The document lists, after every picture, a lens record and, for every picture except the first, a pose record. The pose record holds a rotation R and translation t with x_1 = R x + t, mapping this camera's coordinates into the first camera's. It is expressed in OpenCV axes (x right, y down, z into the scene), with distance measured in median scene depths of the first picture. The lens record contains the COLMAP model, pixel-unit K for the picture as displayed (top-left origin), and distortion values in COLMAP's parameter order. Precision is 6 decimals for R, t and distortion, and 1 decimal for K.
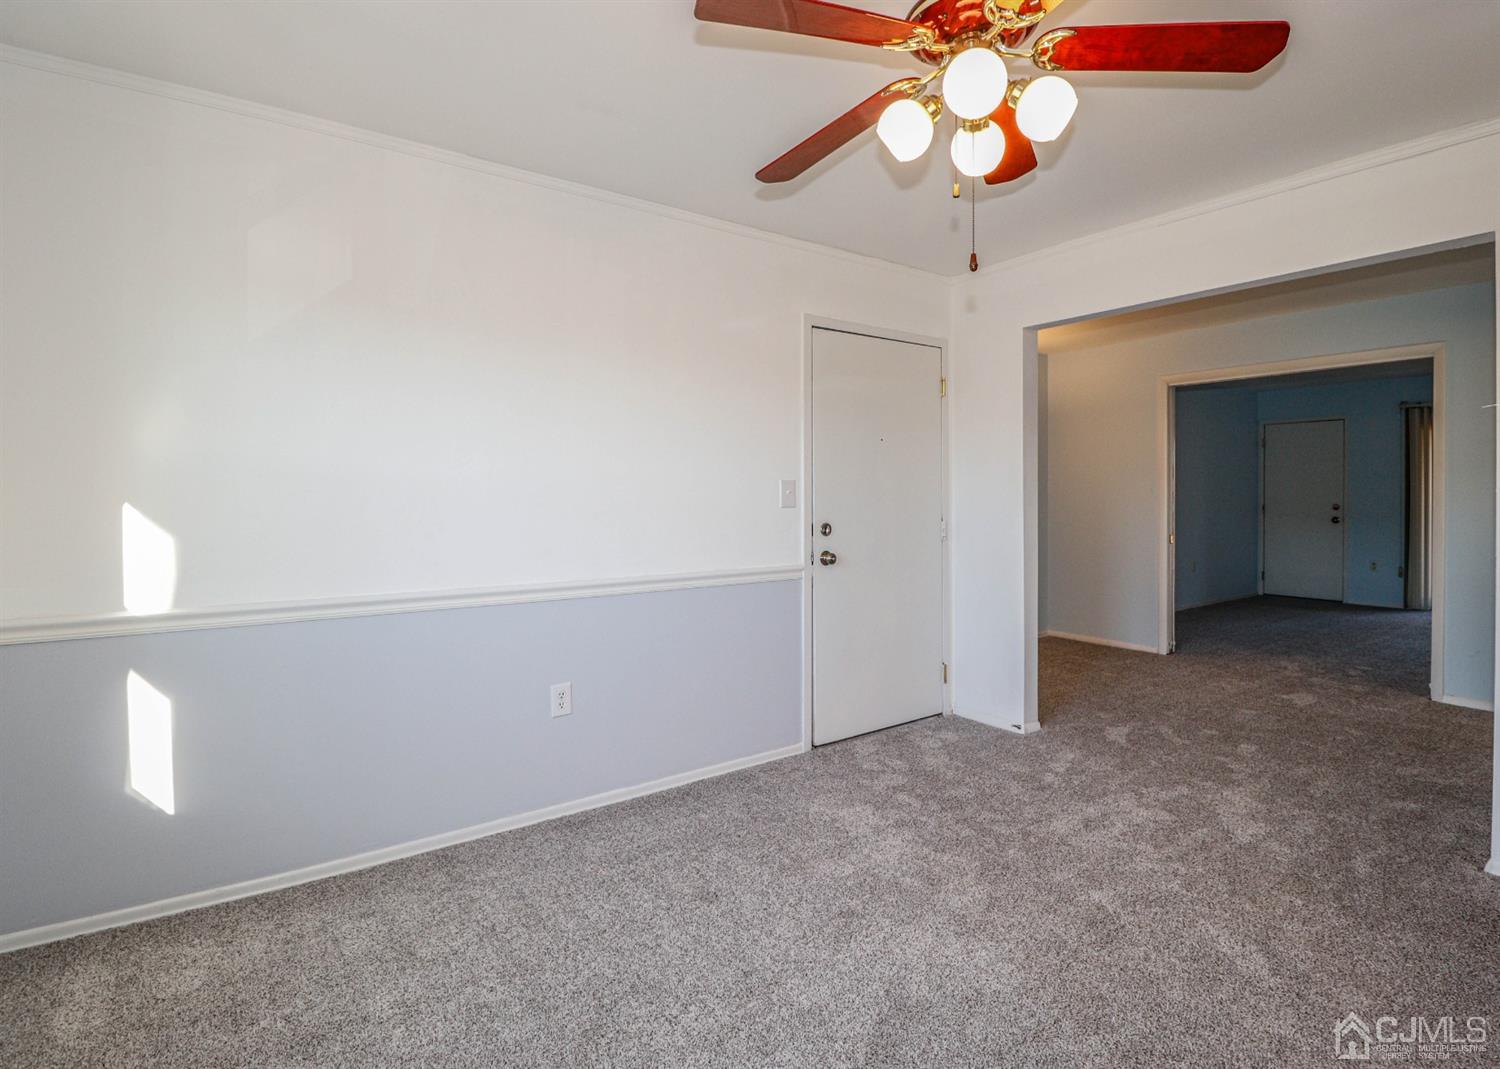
lens RADIAL K [[773.9, 0, 783.0], [0, 773.9, 499.9], [0, 0, 1]] dist [-0.017005, -0.001750]
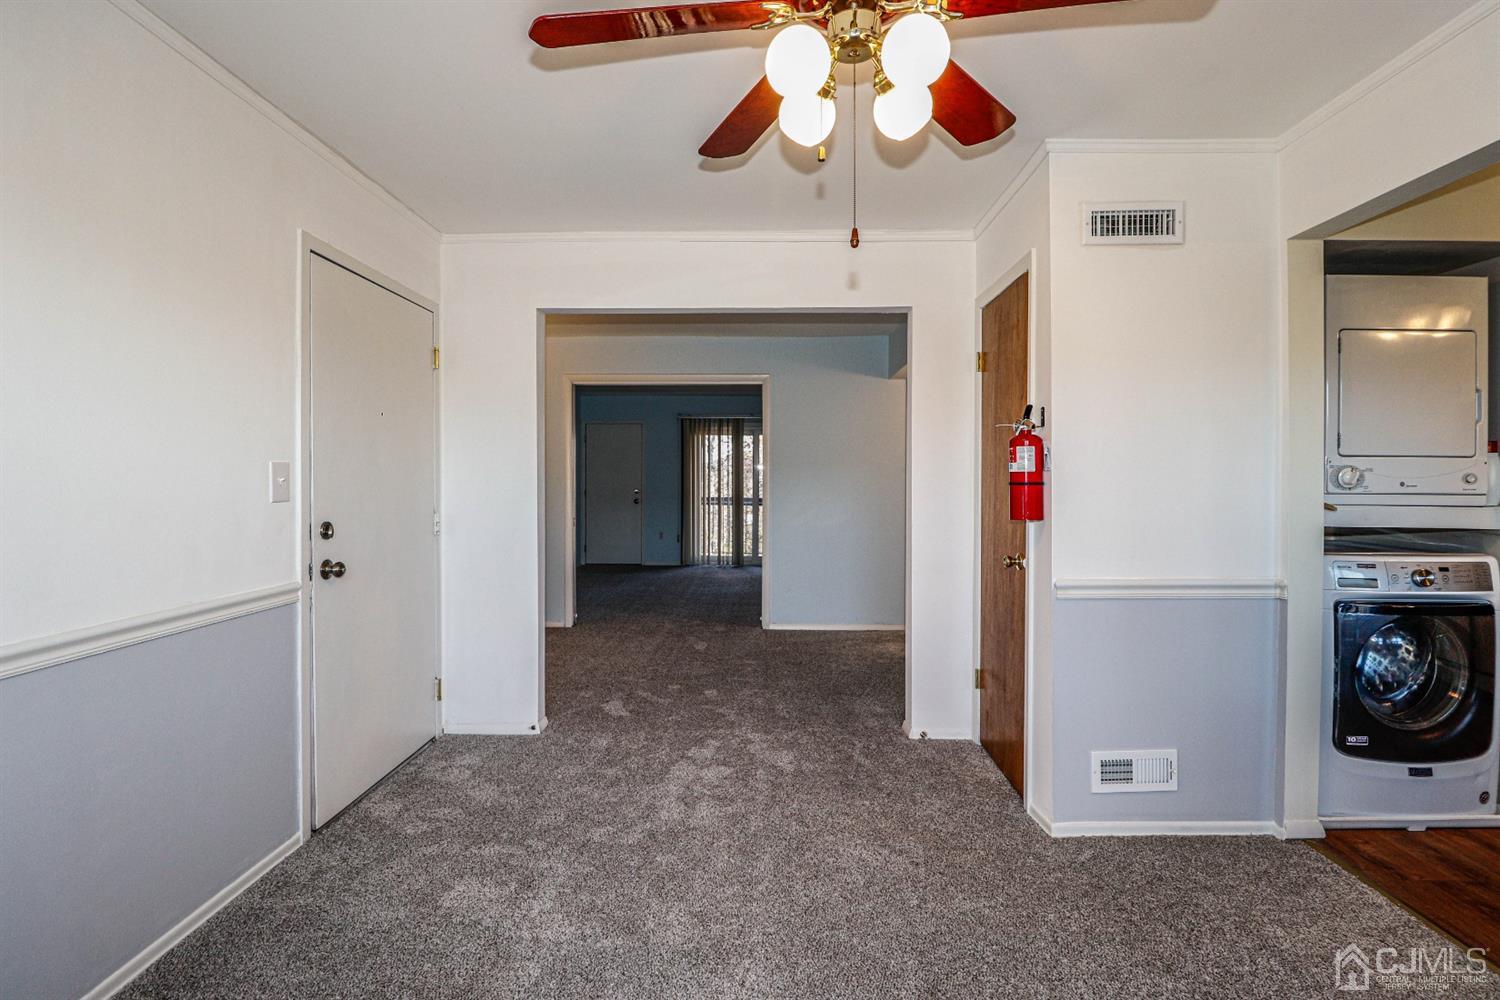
lens RADIAL K [[709.2, 0, 742.9], [0, 709.2, 483.8], [0, 0, 1]] dist [-0.001513, -0.011215]
pose [[0.601666, -0.001683, 0.798746, -0.248642], [0.003749, 0.999993, -0.000717, -0.004583], [-0.798739, 0.003426, 0.601668, 0.282725]]
